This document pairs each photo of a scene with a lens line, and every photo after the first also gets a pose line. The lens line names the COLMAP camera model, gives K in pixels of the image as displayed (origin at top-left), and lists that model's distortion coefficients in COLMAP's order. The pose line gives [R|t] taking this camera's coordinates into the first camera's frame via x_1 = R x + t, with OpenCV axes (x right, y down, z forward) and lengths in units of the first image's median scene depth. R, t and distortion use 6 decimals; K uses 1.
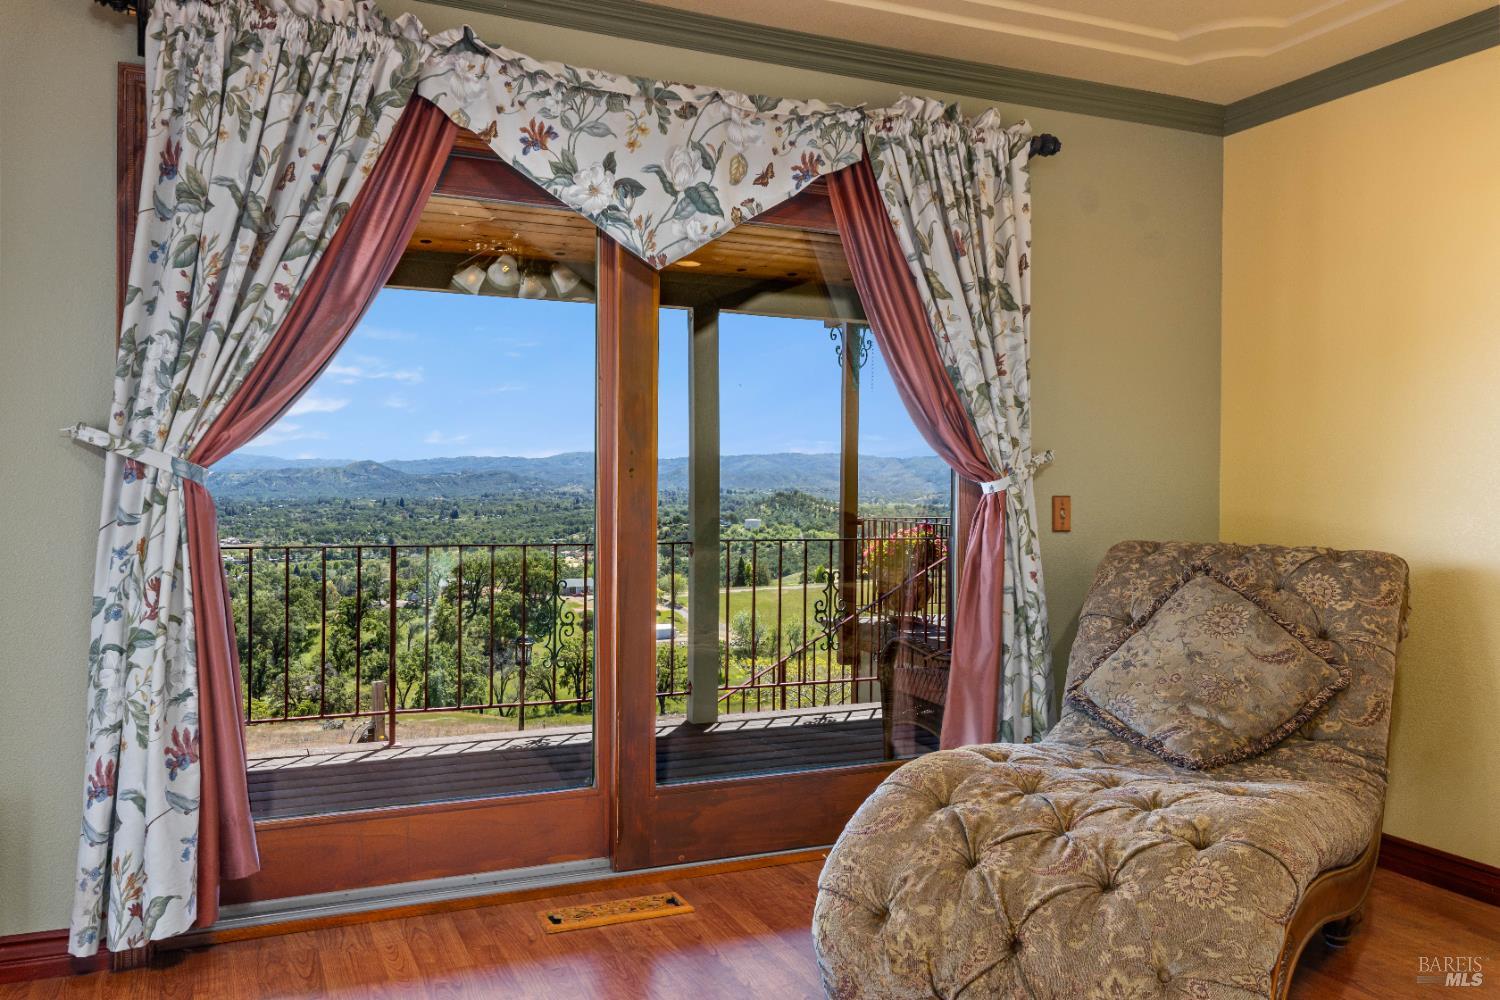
lens RADIAL K [[1186.5, 0, 758.8], [0, 1186.5, 493.1], [0, 0, 1]] dist [0.003356, 0.001539]
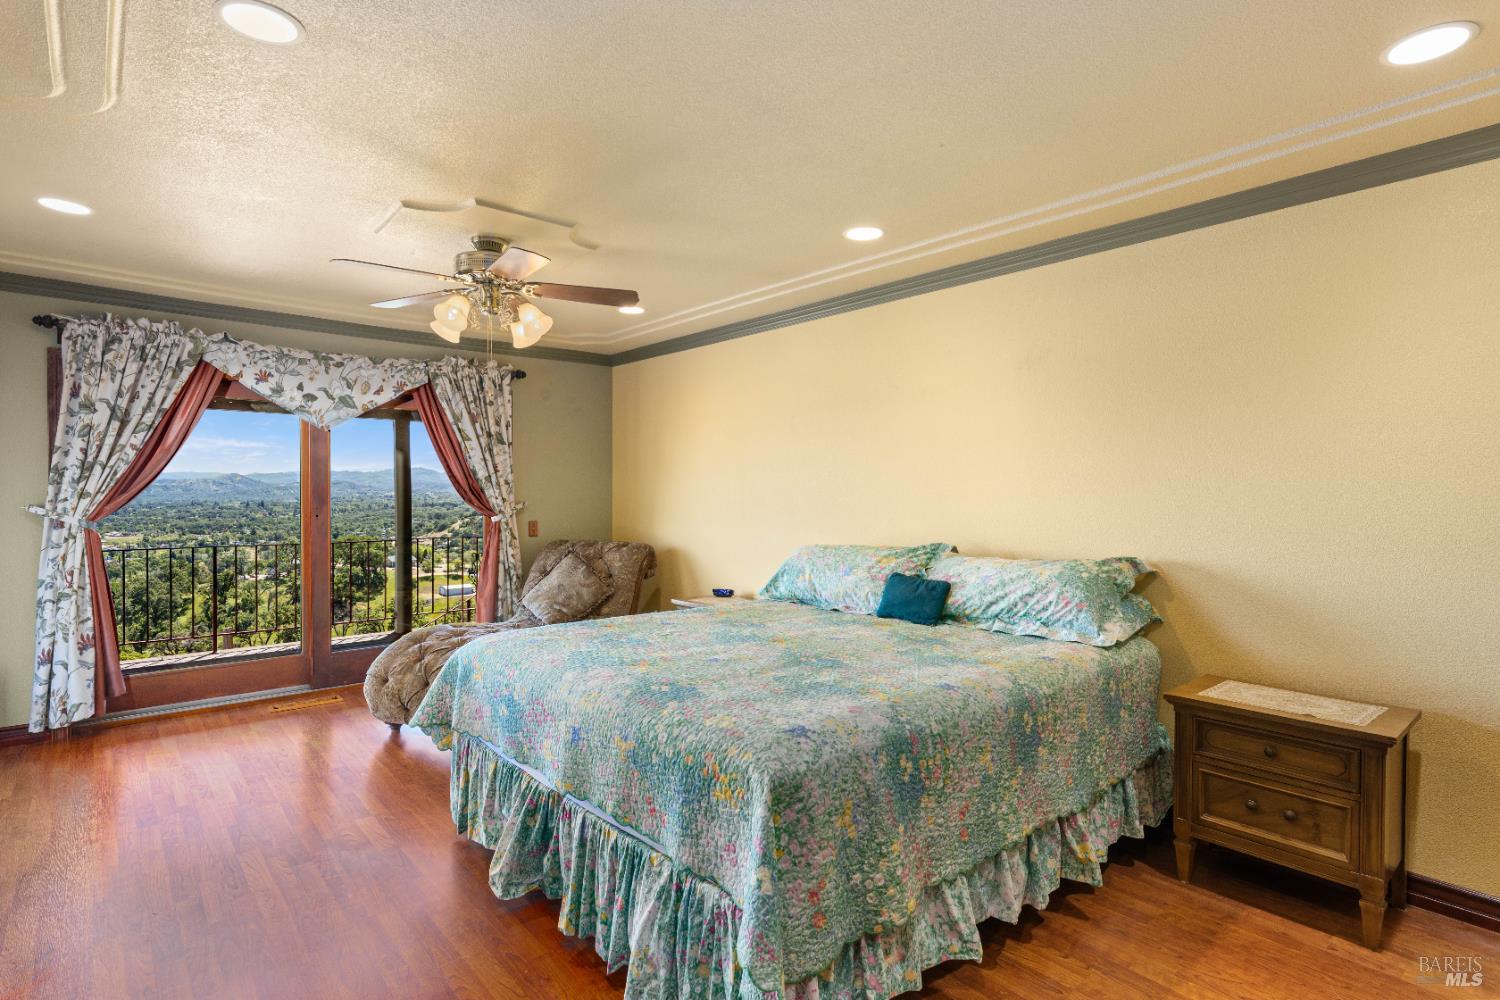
lens RADIAL K [[752.4, 0, 756.0], [0, 752.4, 501.7], [0, 0, 1]] dist [0.000951, -0.001470]
pose [[0.958709, -0.009799, 0.284221, 0.334482], [0.007013, 0.999917, 0.010816, -0.064421], [-0.284303, -0.008376, 0.958698, -0.733189]]
